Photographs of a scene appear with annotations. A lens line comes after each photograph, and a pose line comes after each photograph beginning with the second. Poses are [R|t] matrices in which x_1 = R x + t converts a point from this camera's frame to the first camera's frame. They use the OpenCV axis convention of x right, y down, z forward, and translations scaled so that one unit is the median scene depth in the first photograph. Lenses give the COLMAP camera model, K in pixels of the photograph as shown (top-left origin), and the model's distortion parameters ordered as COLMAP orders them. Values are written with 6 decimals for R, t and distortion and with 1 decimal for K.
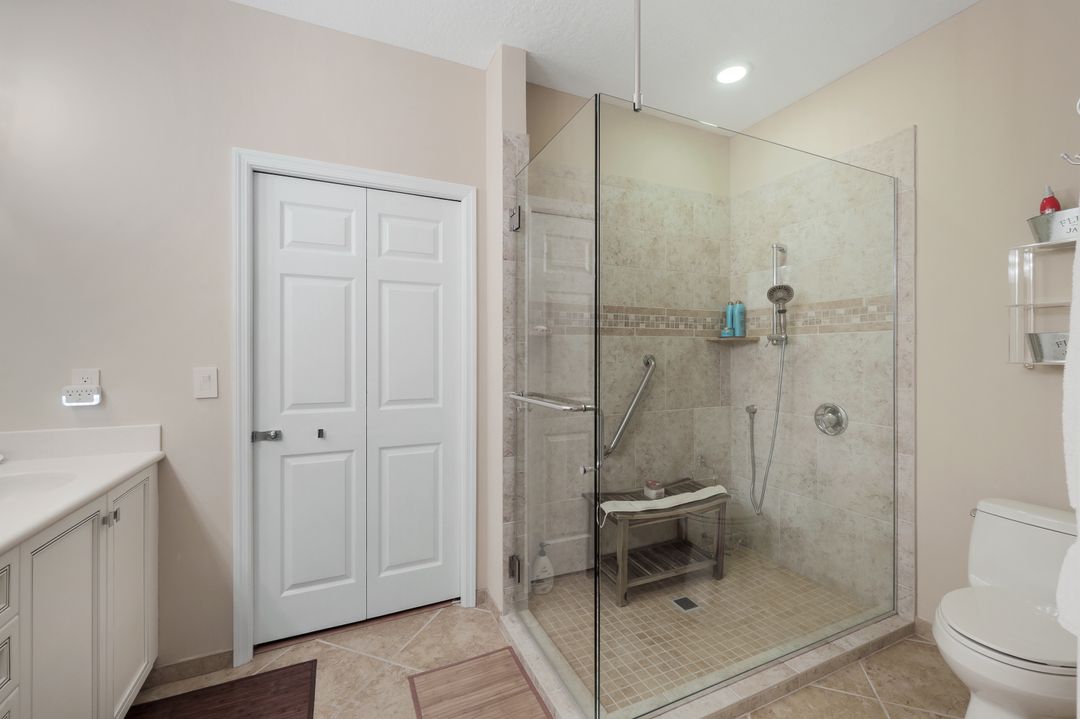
lens RADIAL K [[436.6, 0, 537.6], [0, 436.6, 355.5], [0, 0, 1]] dist [-0.002191, -0.000076]
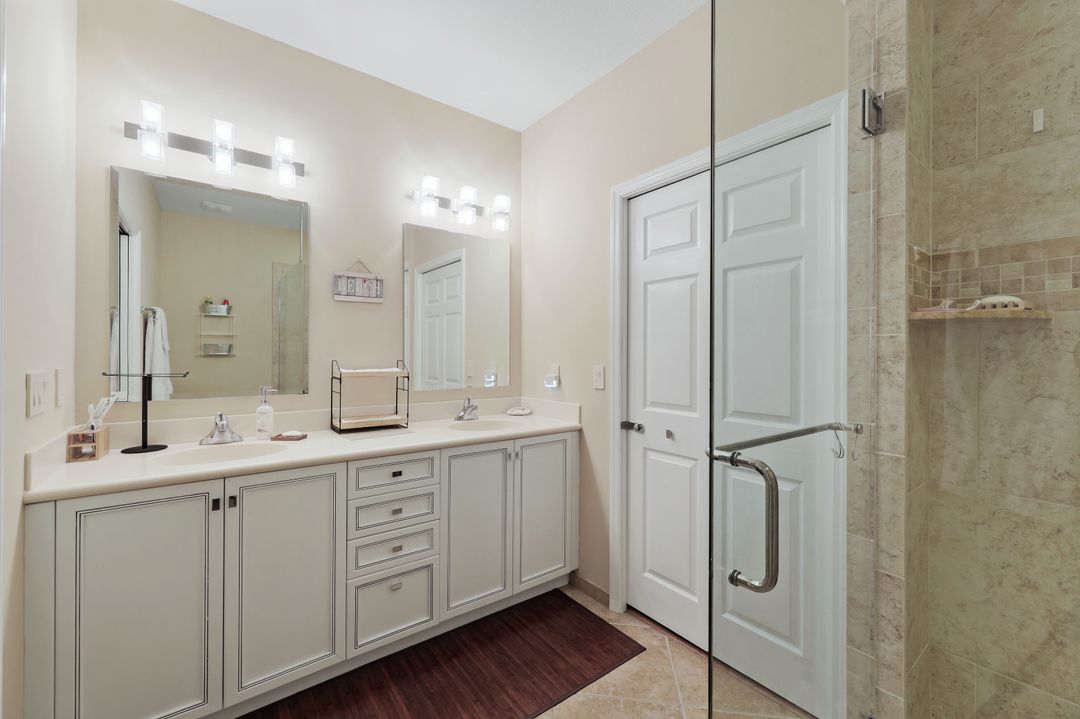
lens RADIAL K [[436.6, 0, 537.3], [0, 436.6, 355.4], [0, 0, 1]] dist [-0.002191, -0.000076]
pose [[0.207069, 0.001425, -0.978325, 0.437461], [-0.004634, 0.999989, 0.000476, -0.002508], [0.978315, 0.004435, 0.207073, 0.506370]]
